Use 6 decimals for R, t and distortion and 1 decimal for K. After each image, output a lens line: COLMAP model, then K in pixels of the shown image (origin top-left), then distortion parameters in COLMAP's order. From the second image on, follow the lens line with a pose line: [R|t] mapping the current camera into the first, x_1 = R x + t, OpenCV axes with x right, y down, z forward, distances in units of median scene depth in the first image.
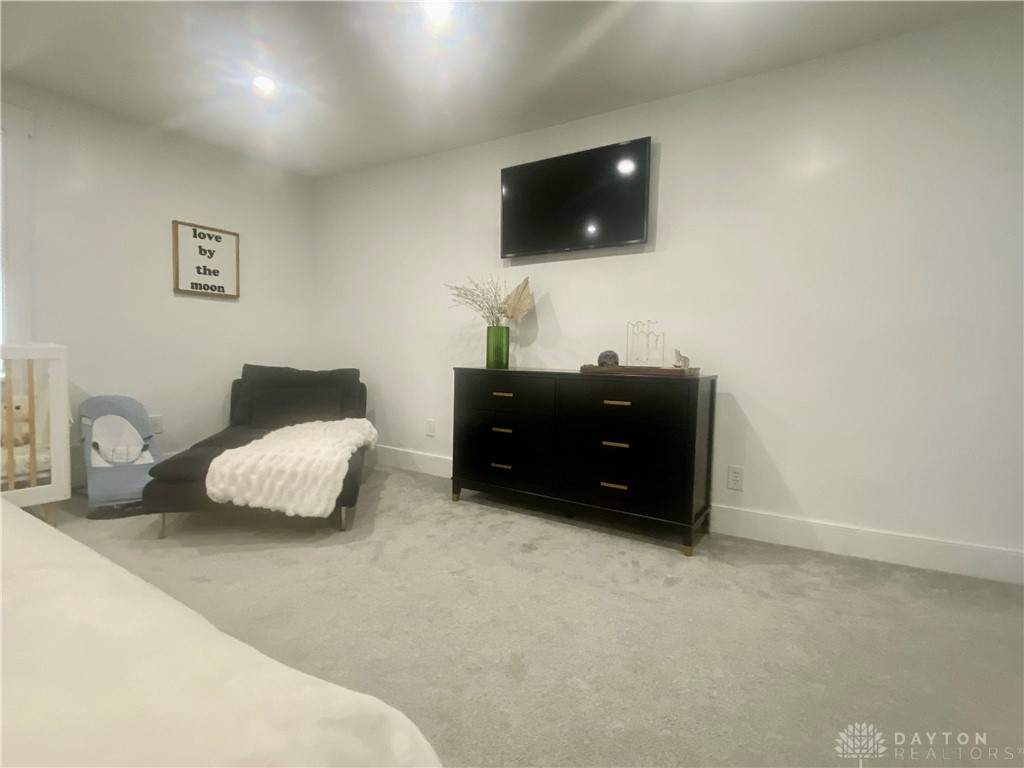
lens RADIAL K [[500.5, 0, 511.7], [0, 500.5, 382.0], [0, 0, 1]] dist [-0.003348, -0.000658]
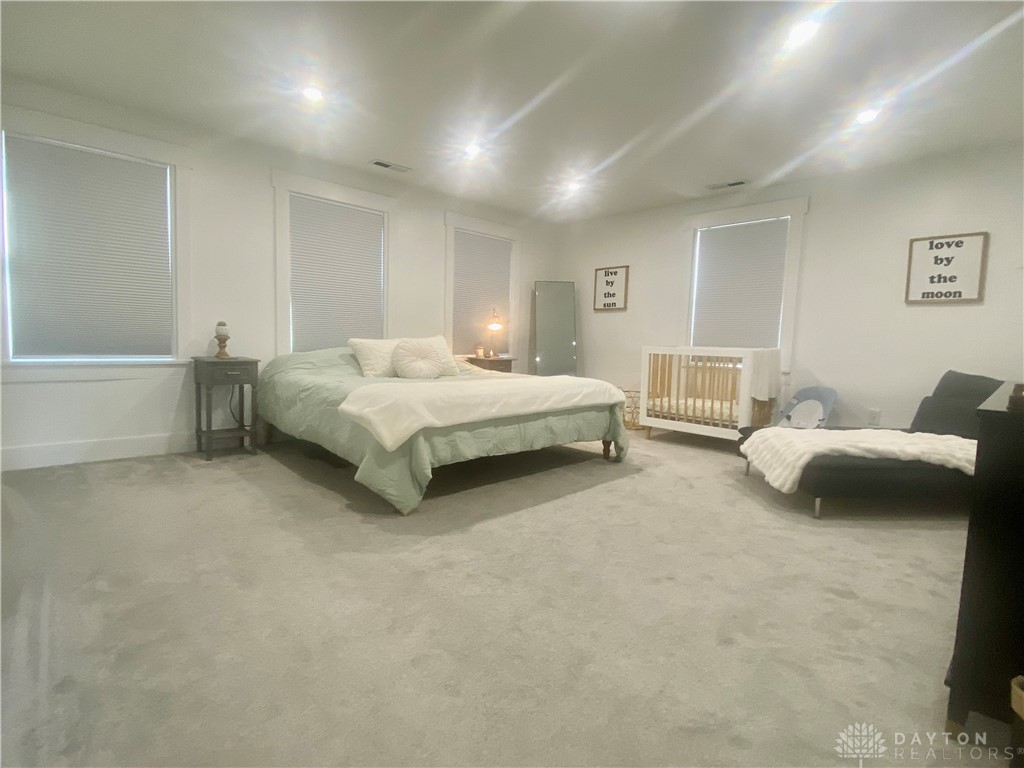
lens RADIAL K [[500.5, 0, 512.5], [0, 500.5, 380.5], [0, 0, 1]] dist [-0.003348, -0.000658]
pose [[-0.208873, 0.067653, -0.975600, 0.596512], [-0.076866, 0.993382, 0.085343, -0.034616], [0.974917, 0.092816, -0.202291, 0.370784]]
